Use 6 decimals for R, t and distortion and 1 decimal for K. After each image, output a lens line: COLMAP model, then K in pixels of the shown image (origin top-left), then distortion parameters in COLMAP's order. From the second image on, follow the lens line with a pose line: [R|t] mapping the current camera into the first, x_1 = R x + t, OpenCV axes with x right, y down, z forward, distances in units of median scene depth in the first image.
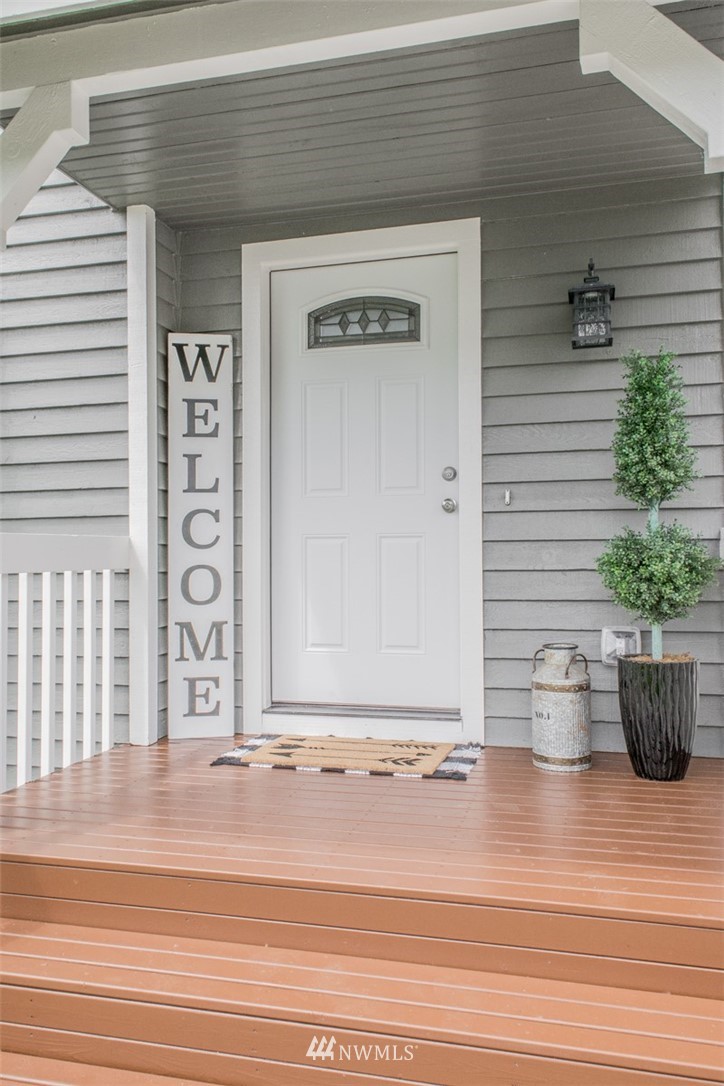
lens RADIAL K [[848.7, 0, 362.0], [0, 848.7, 543.0], [0, 0, 1]] dist [-0.001212, 0.000182]
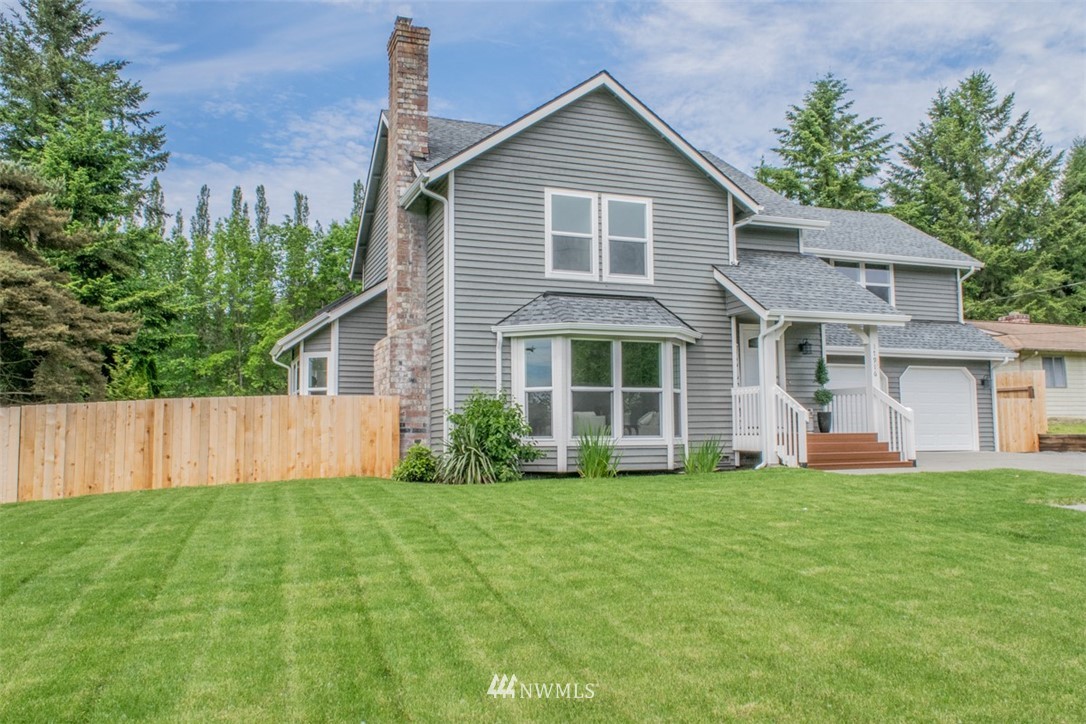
lens RADIAL K [[764.4, 0, 543.0], [0, 764.4, 362.0], [0, 0, 1]] dist [0.288500, 0.000418]
pose [[0.800701, 0.046681, 0.597243, -3.491502], [-0.013195, 0.998092, -0.060321, 0.117155], [-0.598919, 0.040419, 0.799789, -1.705038]]
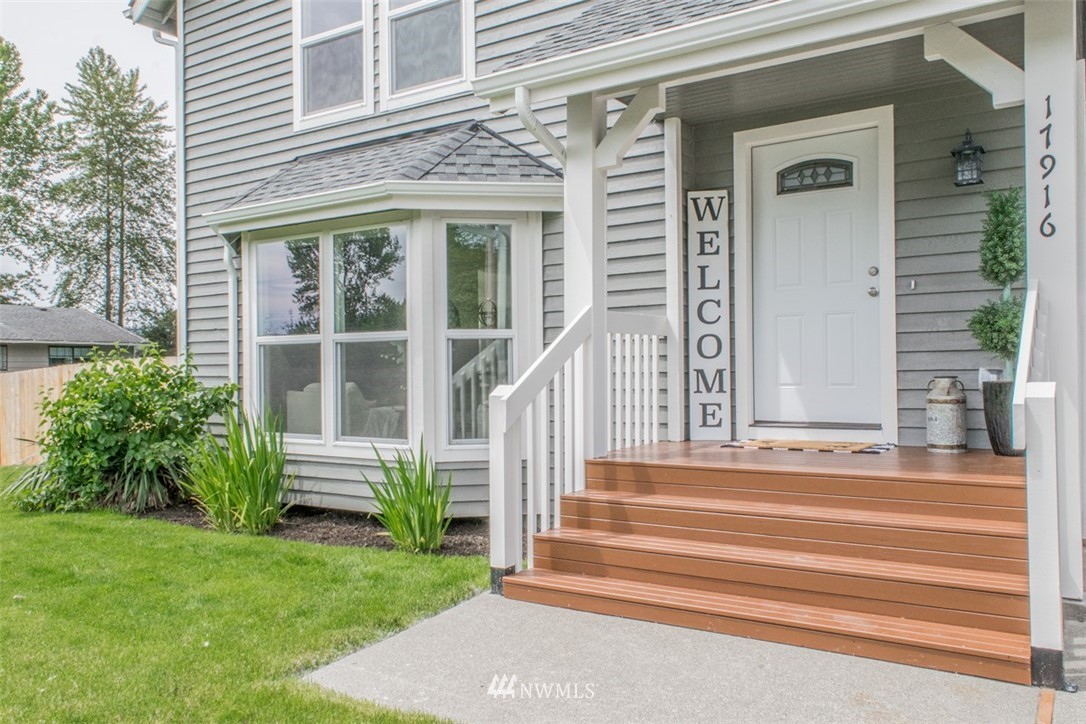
lens RADIAL K [[848.5, 0, 543.0], [0, 848.5, 362.0], [0, 0, 1]] dist [0.024079, -0.000287]
pose [[0.949102, -0.006840, -0.314895, 0.019136], [0.009768, 0.999922, 0.007722, 0.063842], [0.314818, -0.010405, 0.949095, -0.642499]]
